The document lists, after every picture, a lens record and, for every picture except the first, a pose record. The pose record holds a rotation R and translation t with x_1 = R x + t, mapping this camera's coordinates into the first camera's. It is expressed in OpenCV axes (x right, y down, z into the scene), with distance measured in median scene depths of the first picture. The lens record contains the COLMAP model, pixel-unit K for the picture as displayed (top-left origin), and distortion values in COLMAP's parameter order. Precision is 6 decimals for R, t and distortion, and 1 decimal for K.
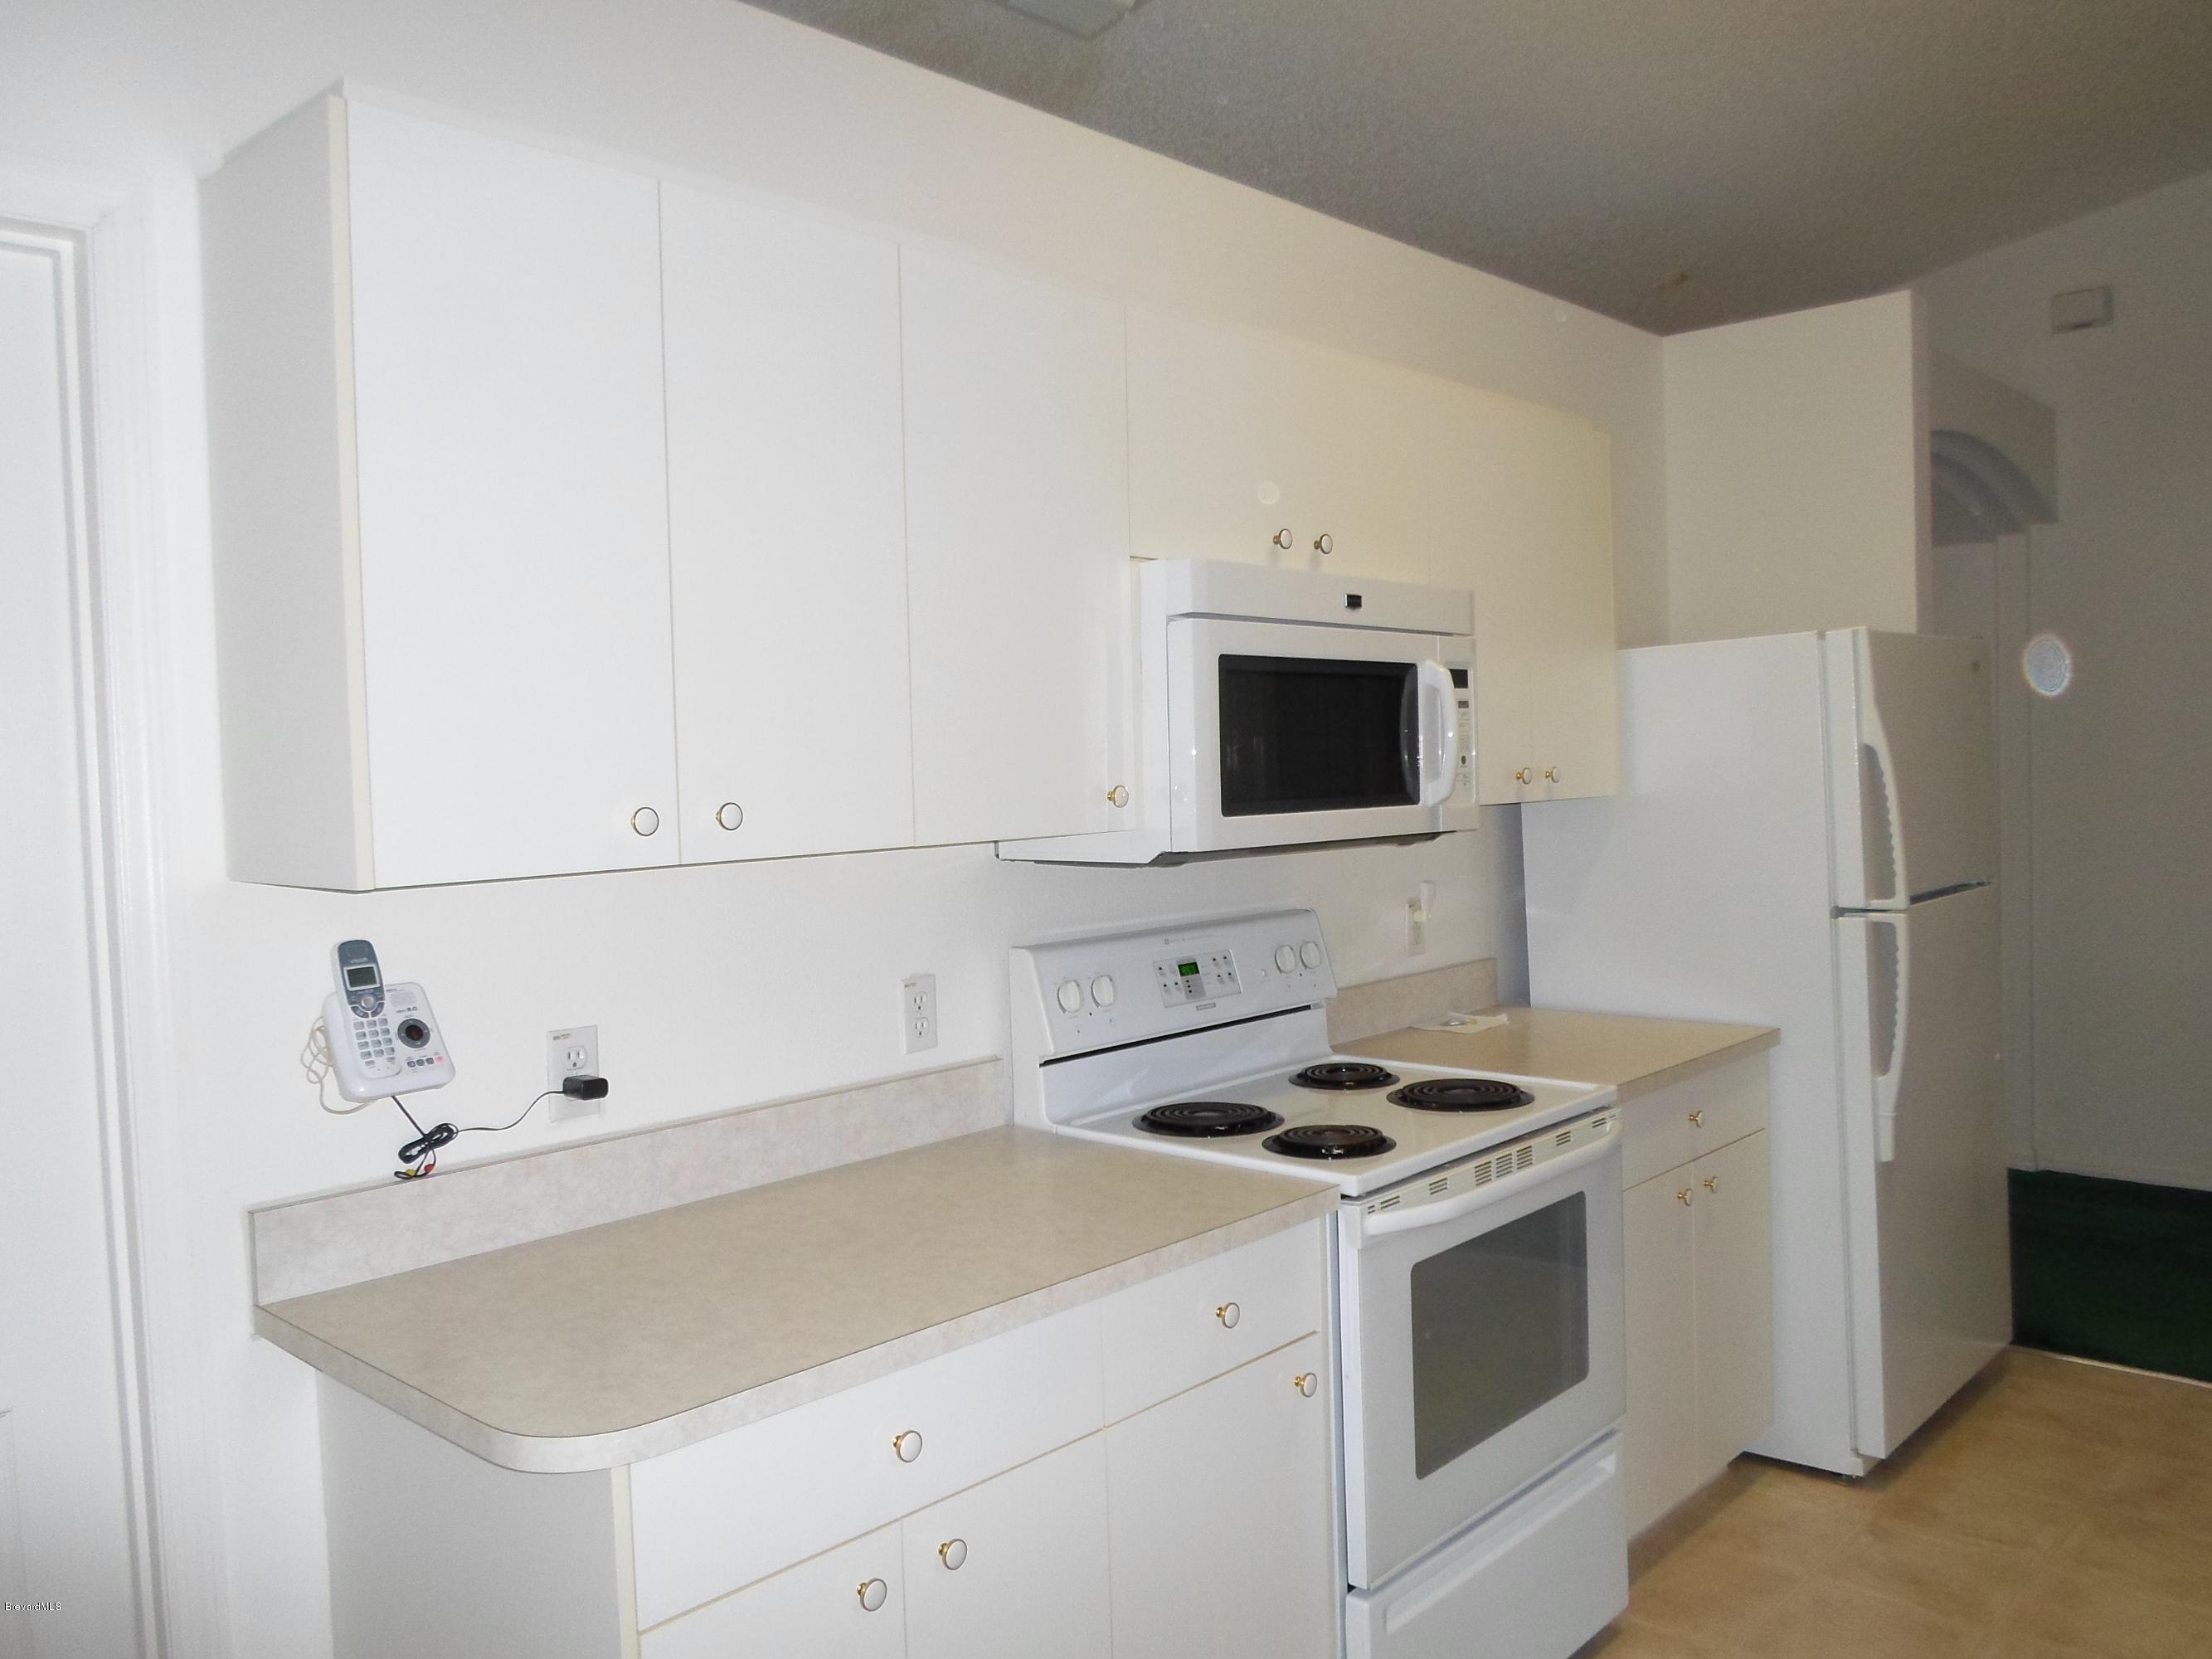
lens RADIAL K [[1689.9, 0, 1106.4], [0, 1689.9, 822.7], [0, 0, 1]] dist [-0.014237, -0.003164]
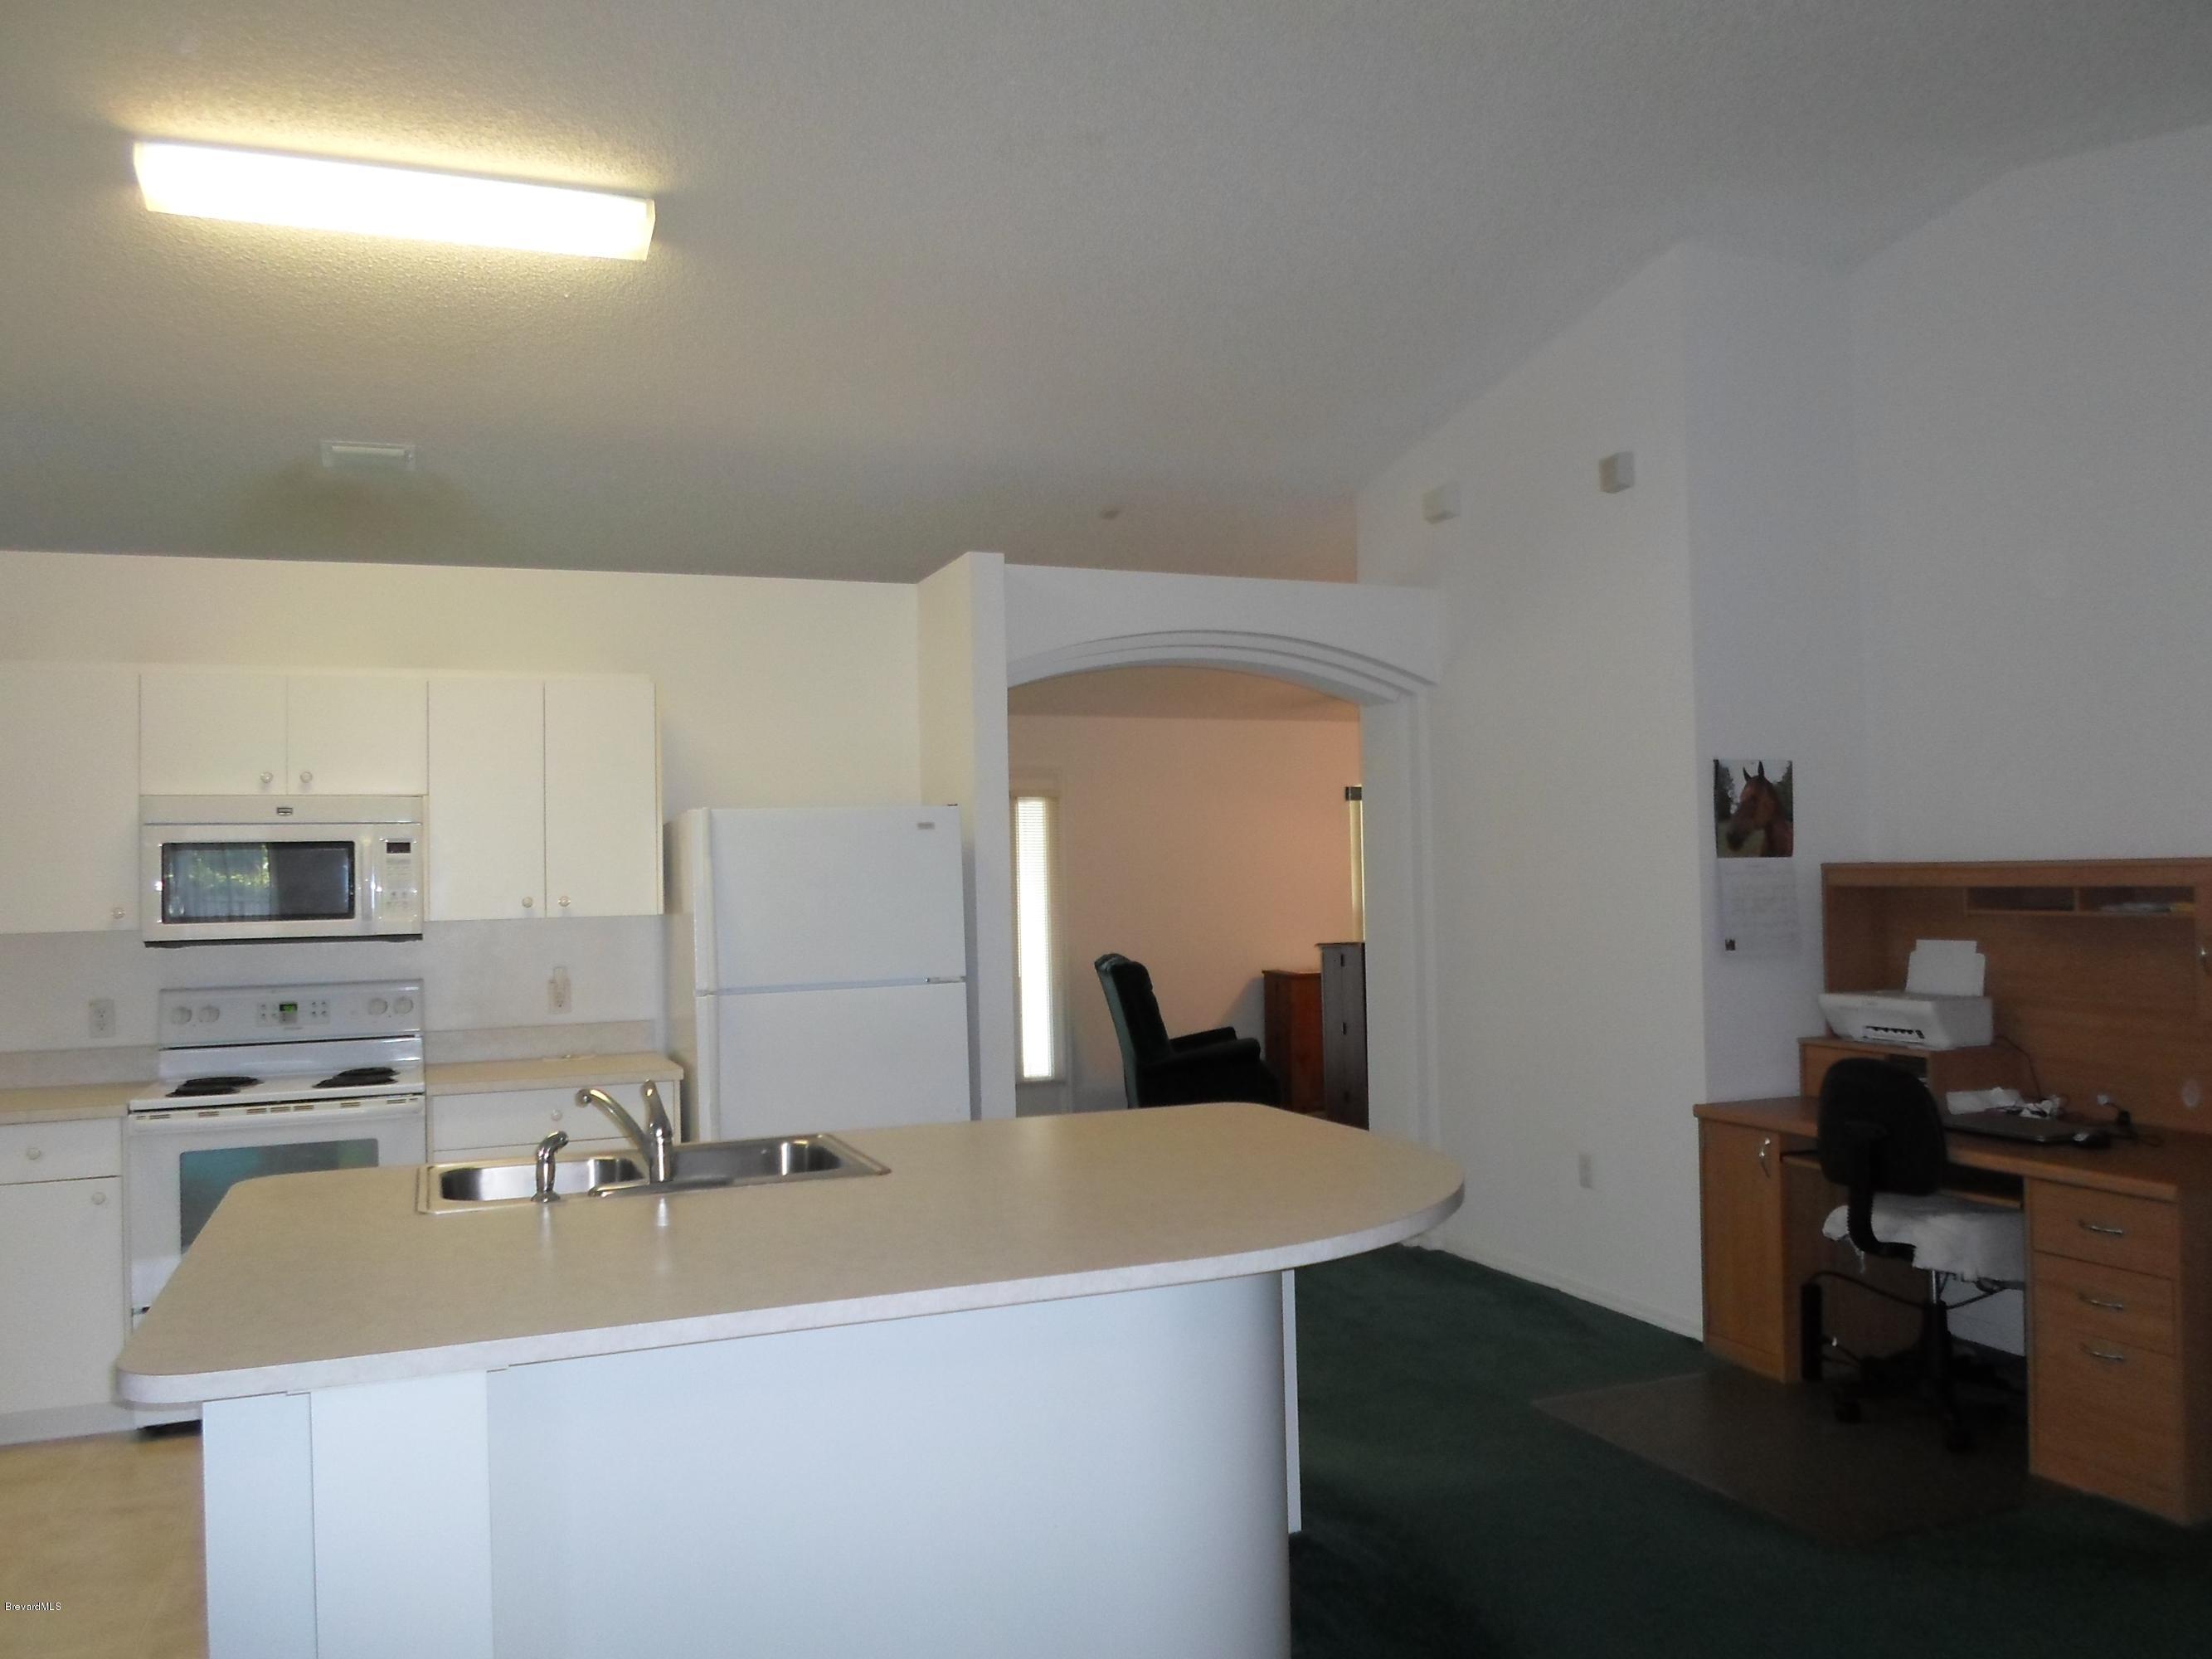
lens RADIAL K [[1689.9, 0, 1105.4], [0, 1689.9, 835.3], [0, 0, 1]] dist [-0.014237, -0.003164]
pose [[0.902896, -0.010527, -0.429730, 1.646962], [-0.011683, 0.998730, -0.049013, -0.020595], [0.429700, 0.049274, 0.901626, -0.274726]]
